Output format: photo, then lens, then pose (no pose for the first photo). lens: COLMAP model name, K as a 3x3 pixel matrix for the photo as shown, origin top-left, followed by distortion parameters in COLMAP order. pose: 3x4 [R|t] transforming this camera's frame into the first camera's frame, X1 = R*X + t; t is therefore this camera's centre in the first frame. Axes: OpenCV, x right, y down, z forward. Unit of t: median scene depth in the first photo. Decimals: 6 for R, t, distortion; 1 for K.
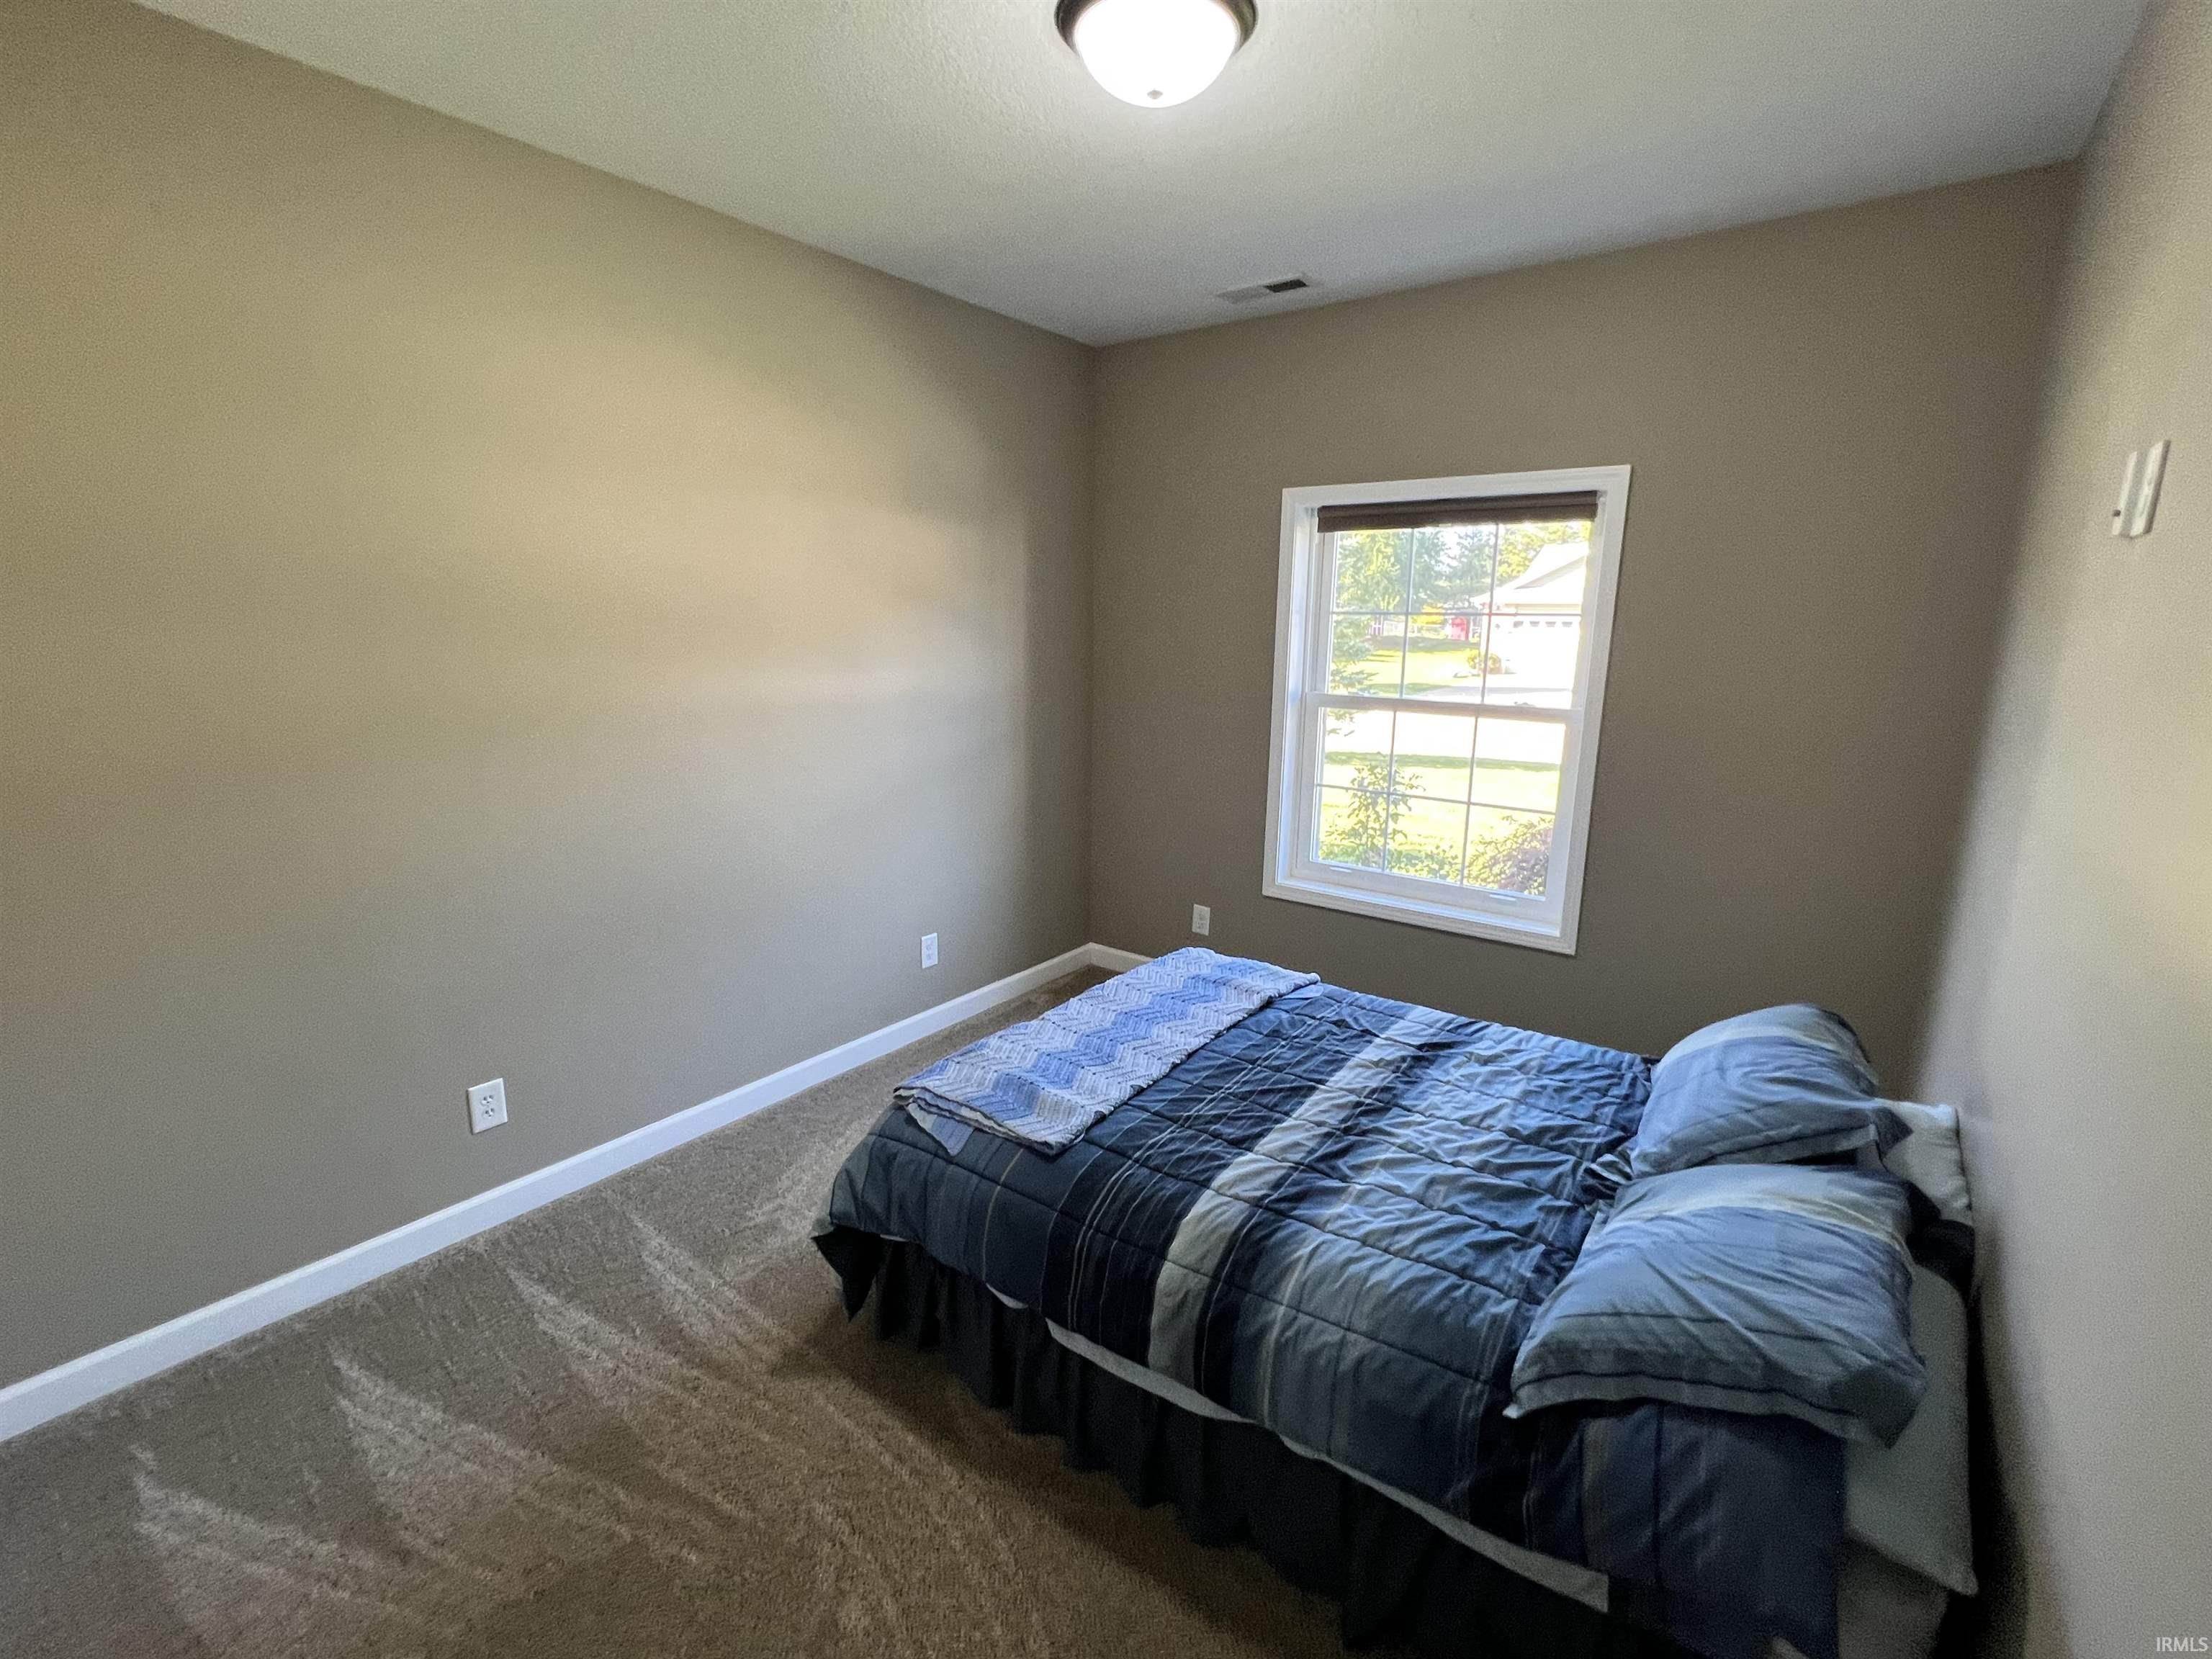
lens RADIAL K [[980.3, 0, 1086.4], [0, 980.3, 819.7], [0, 0, 1]] dist [-0.000245, -0.000354]
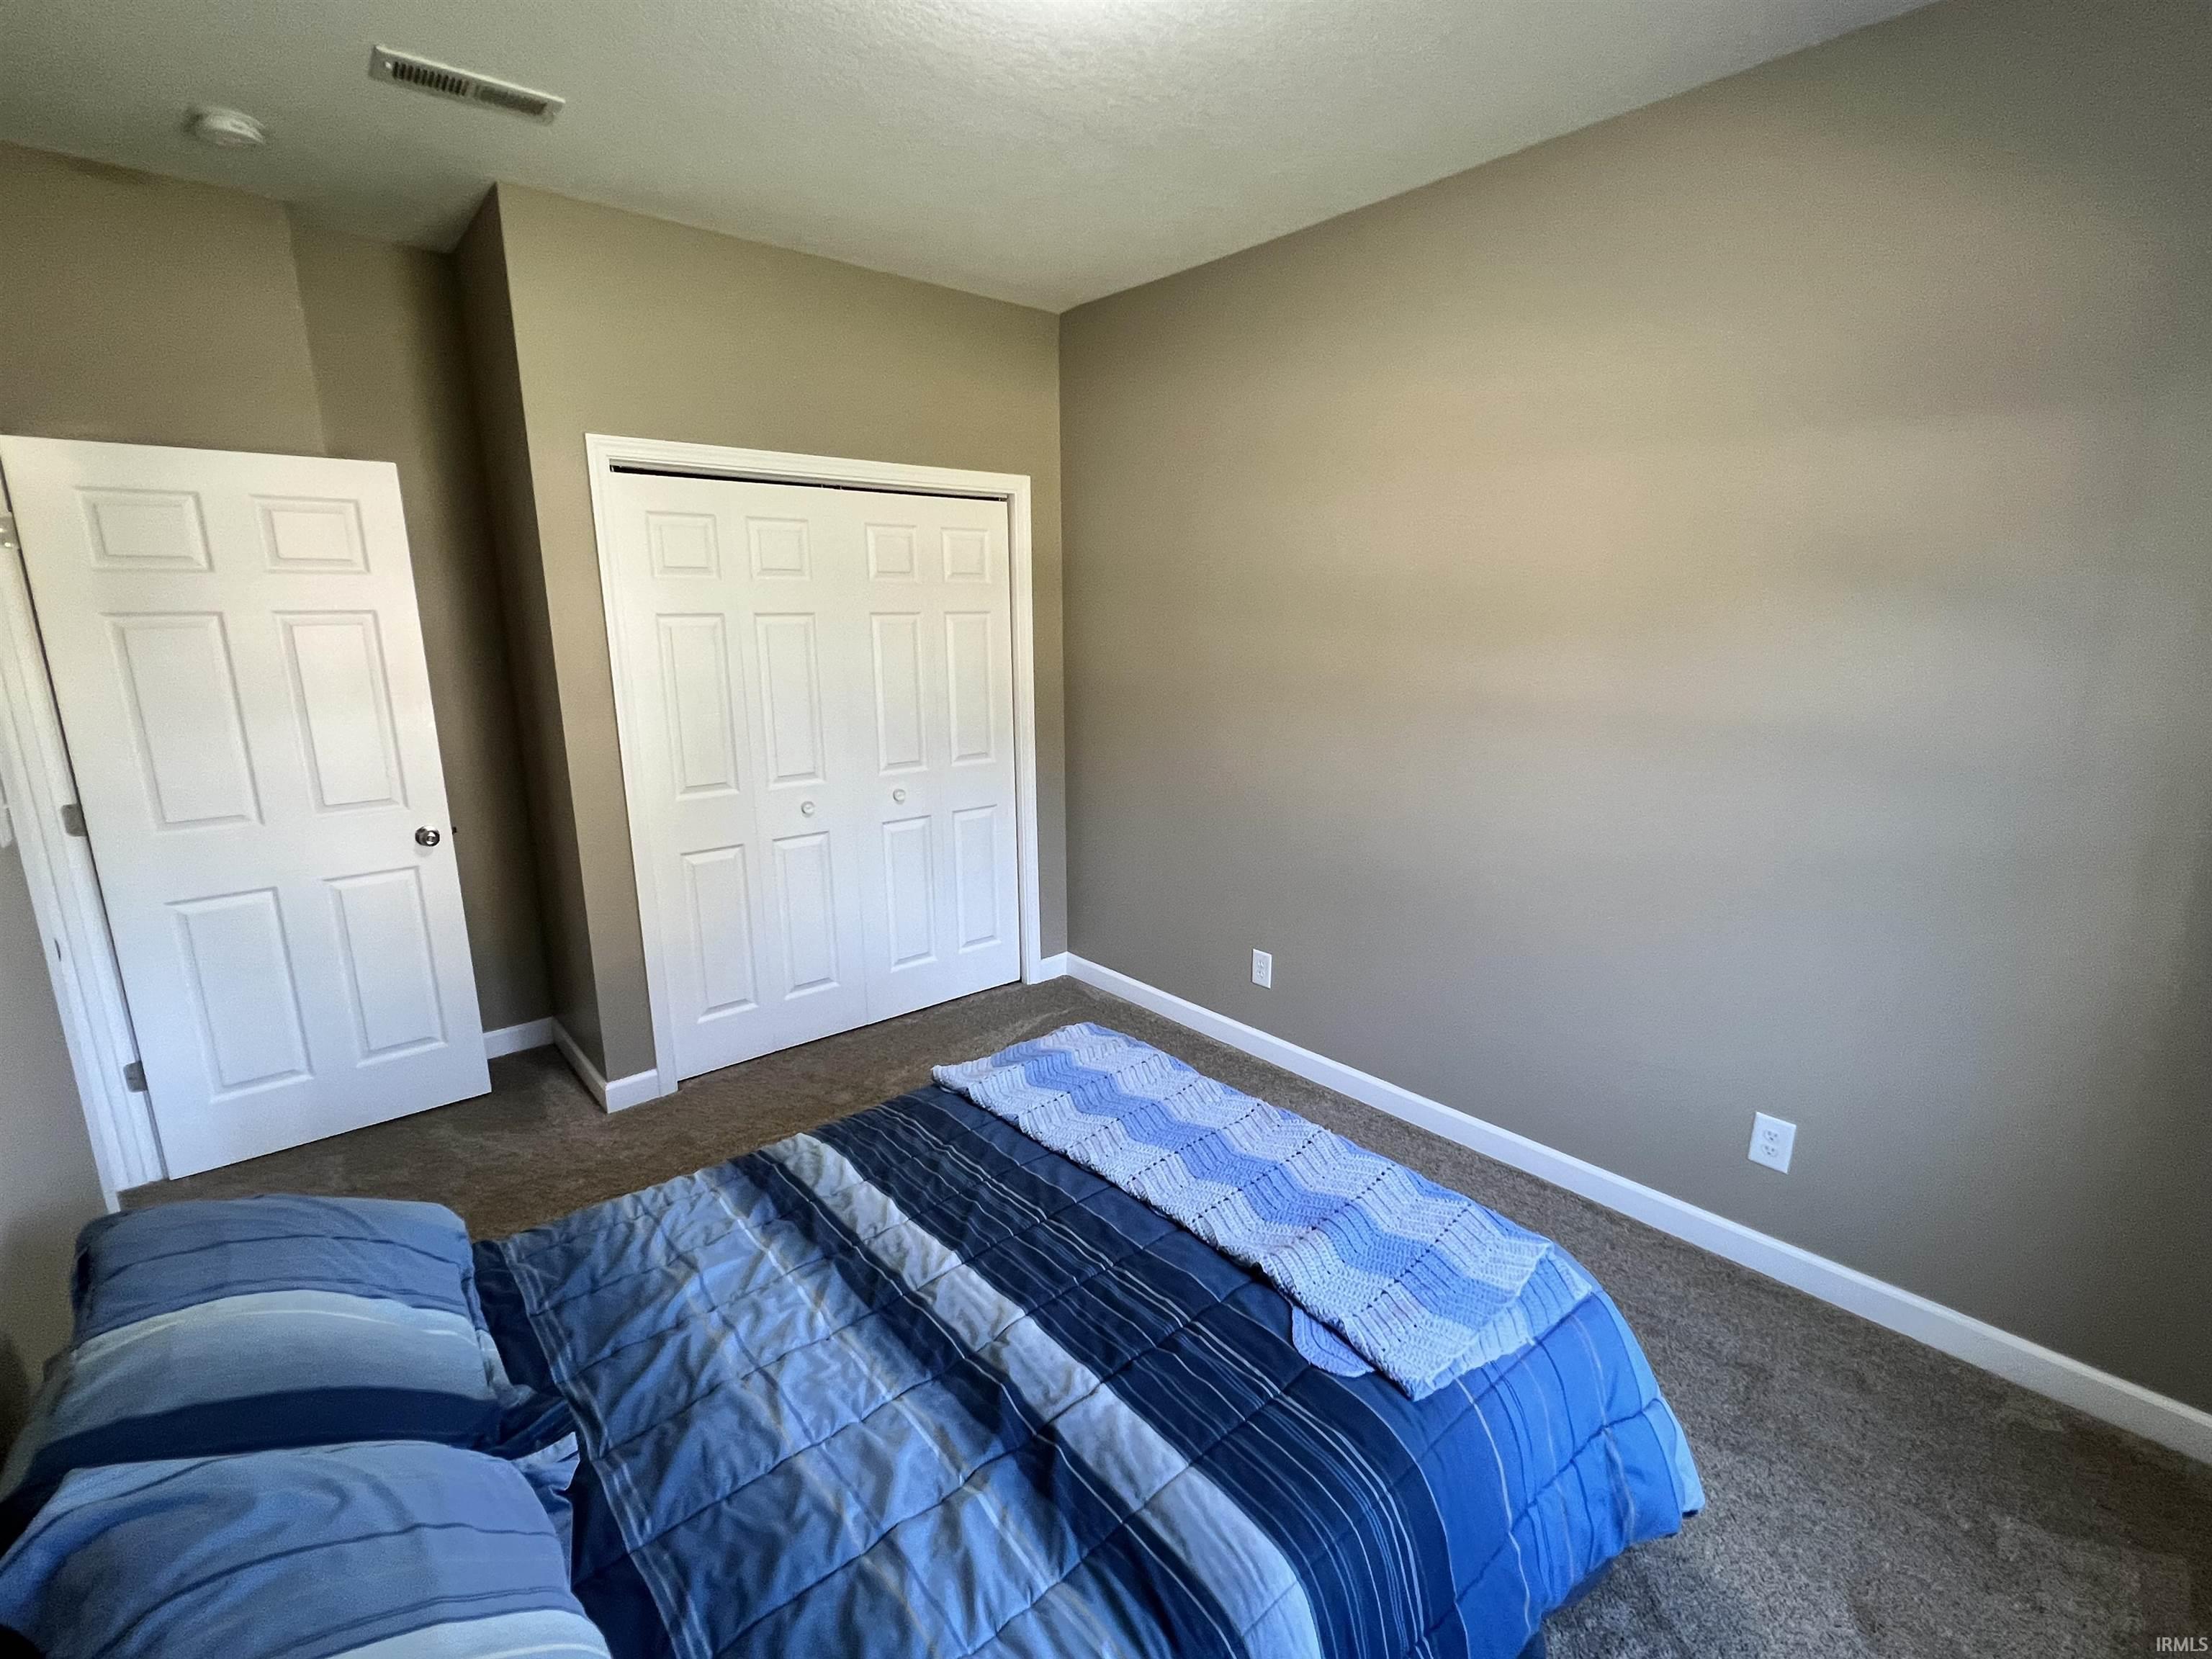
lens RADIAL K [[980.3, 0, 1085.7], [0, 980.3, 832.3], [0, 0, 1]] dist [-0.000245, -0.000354]
pose [[-0.191215, 0.209925, -0.958837, 0.810476], [-0.199828, 0.948078, 0.247420, -0.200492], [0.960992, 0.238913, -0.139337, 1.088709]]
